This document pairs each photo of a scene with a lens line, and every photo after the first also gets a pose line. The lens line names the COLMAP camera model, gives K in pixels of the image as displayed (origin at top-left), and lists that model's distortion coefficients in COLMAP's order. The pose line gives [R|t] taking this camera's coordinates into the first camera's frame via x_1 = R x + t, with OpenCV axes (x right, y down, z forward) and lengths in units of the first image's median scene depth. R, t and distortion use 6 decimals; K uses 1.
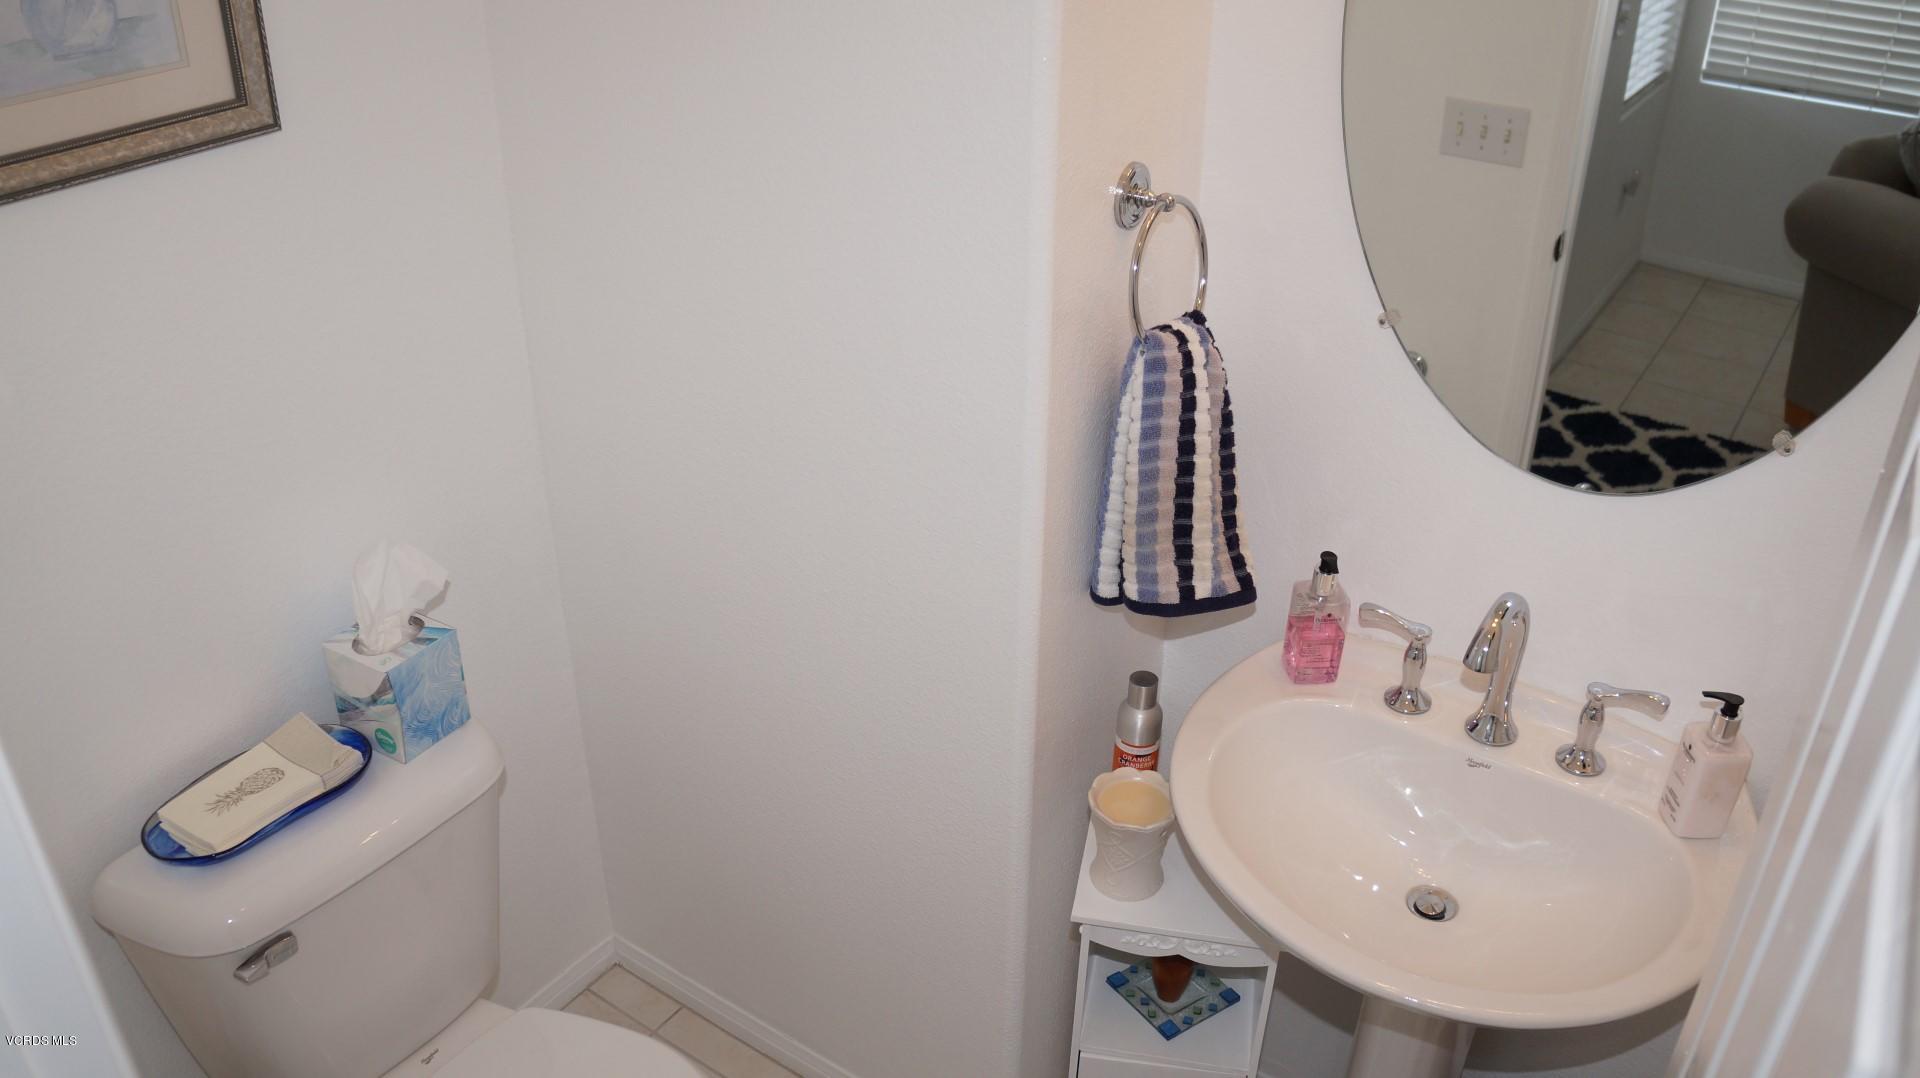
lens RADIAL K [[1559.2, 0, 960.0], [0, 1559.2, 539.0], [0, 0, 1]] dist [-0.169063, 0.153987]
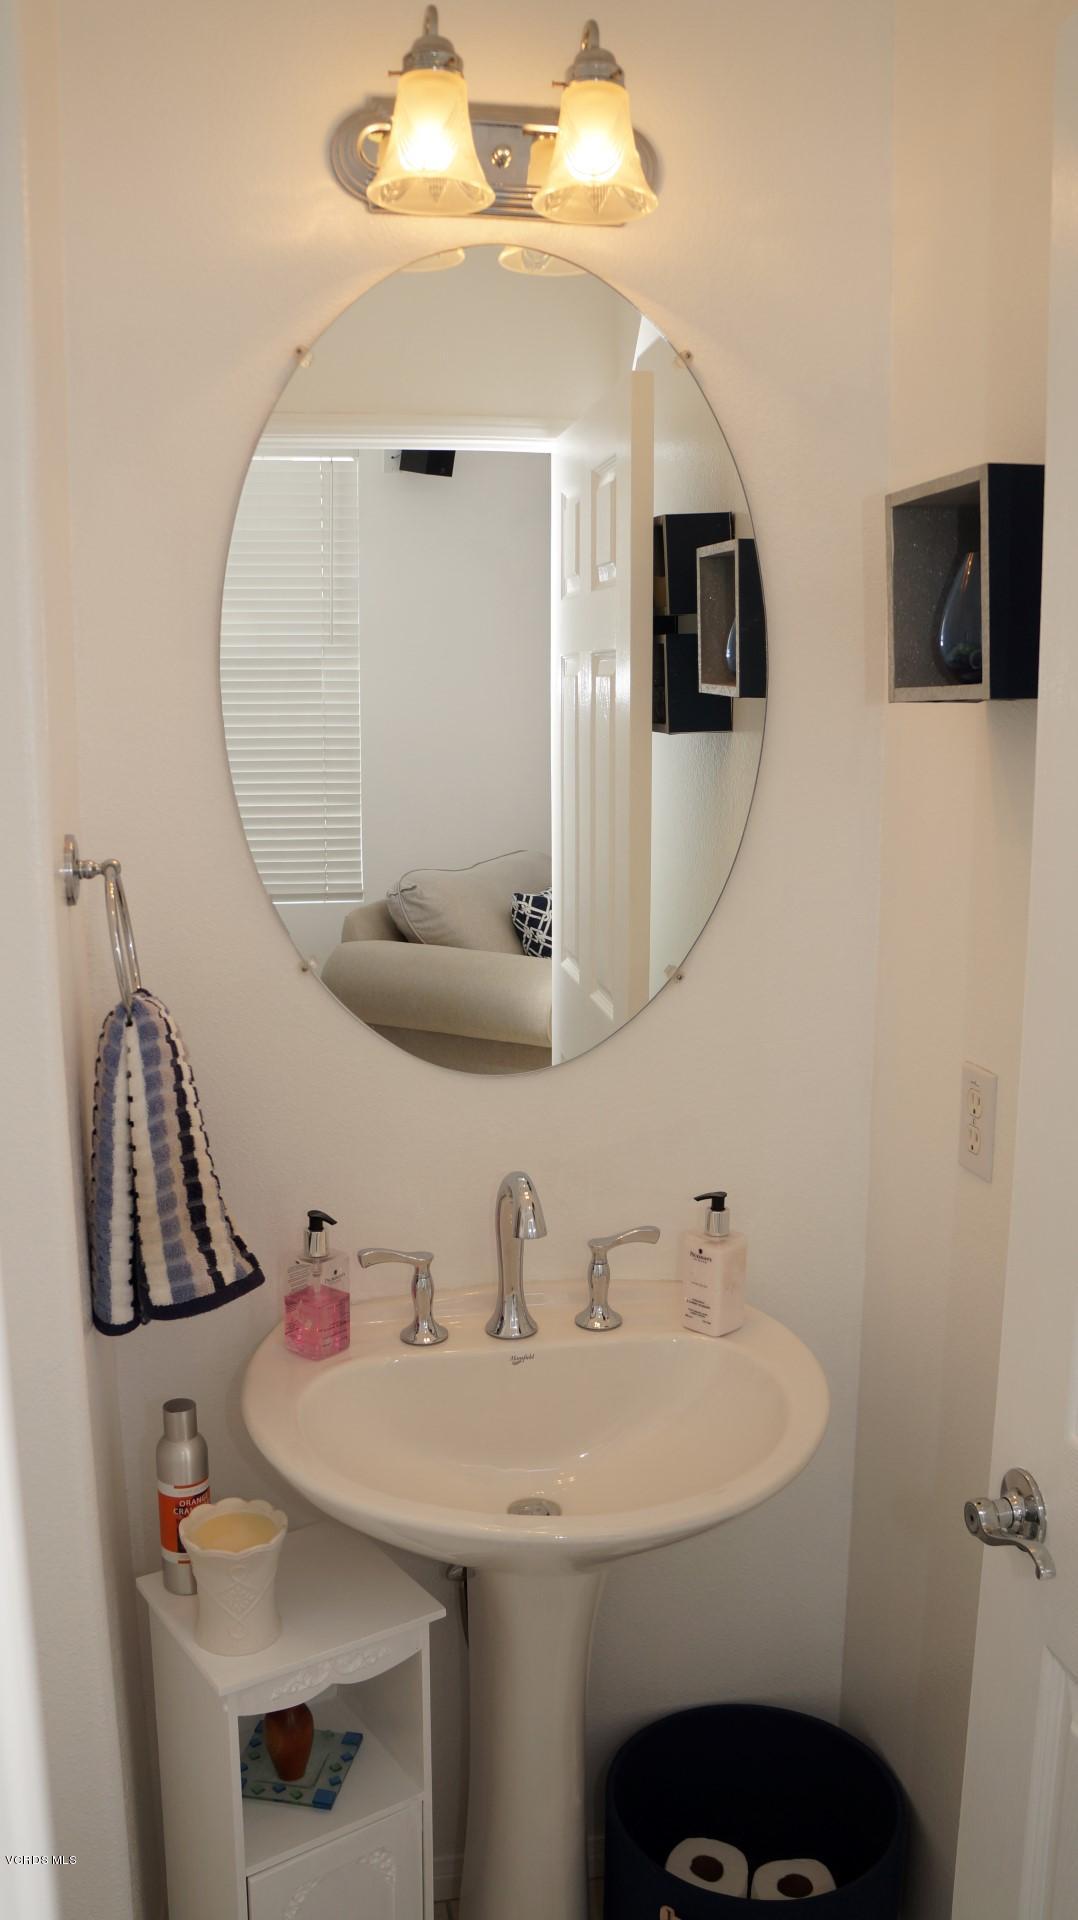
lens RADIAL K [[1559.2, 0, 539.0], [0, 1559.2, 960.0], [0, 0, 1]] dist [-0.169063, 0.153987]
pose [[0.707255, -0.143469, 0.692247, -0.314187], [0.363012, 0.913943, -0.181467, 0.093747], [-0.606640, 0.379638, 0.698472, 0.175023]]
